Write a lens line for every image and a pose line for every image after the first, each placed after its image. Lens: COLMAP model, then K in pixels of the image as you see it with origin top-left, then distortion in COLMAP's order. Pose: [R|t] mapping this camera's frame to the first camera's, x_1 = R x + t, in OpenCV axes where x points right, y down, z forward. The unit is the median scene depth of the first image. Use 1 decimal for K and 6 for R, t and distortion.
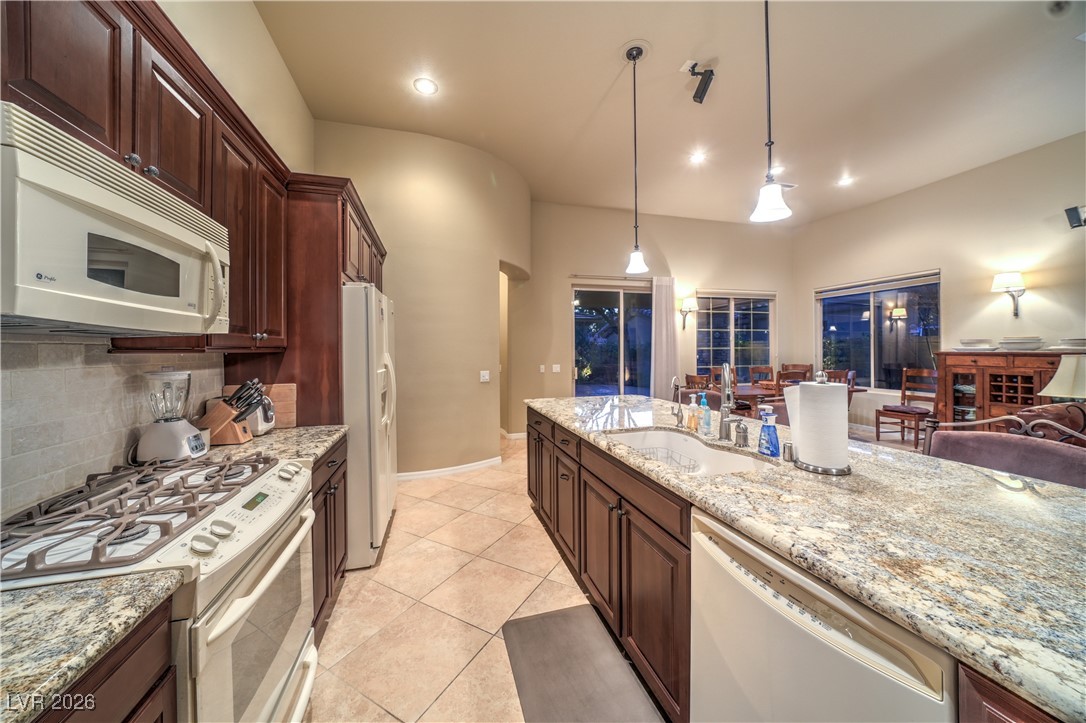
lens RADIAL K [[375.2, 0, 540.0], [0, 375.2, 351.7], [0, 0, 1]] dist [-0.001386, 0.000175]
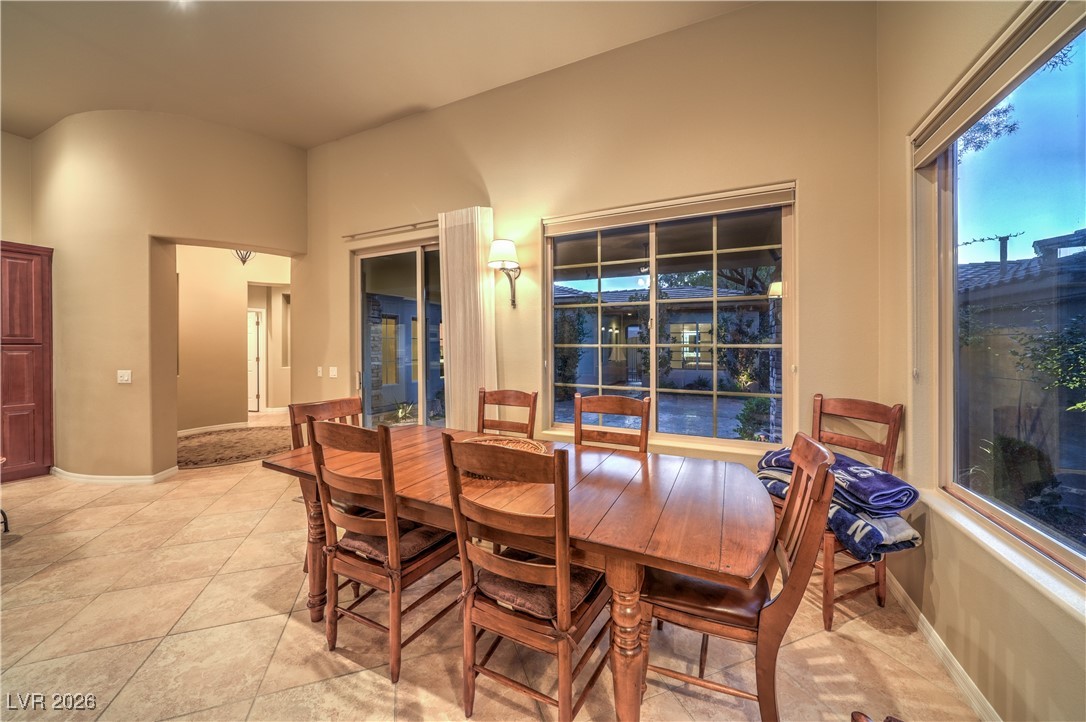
lens RADIAL K [[375.2, 0, 540.0], [0, 375.2, 351.2], [0, 0, 1]] dist [-0.001386, 0.000175]
pose [[0.754920, 0.018913, -0.655544, 0.736038], [-0.009909, 0.999799, 0.017434, -0.011021], [0.655742, -0.006665, 0.754956, 0.649025]]
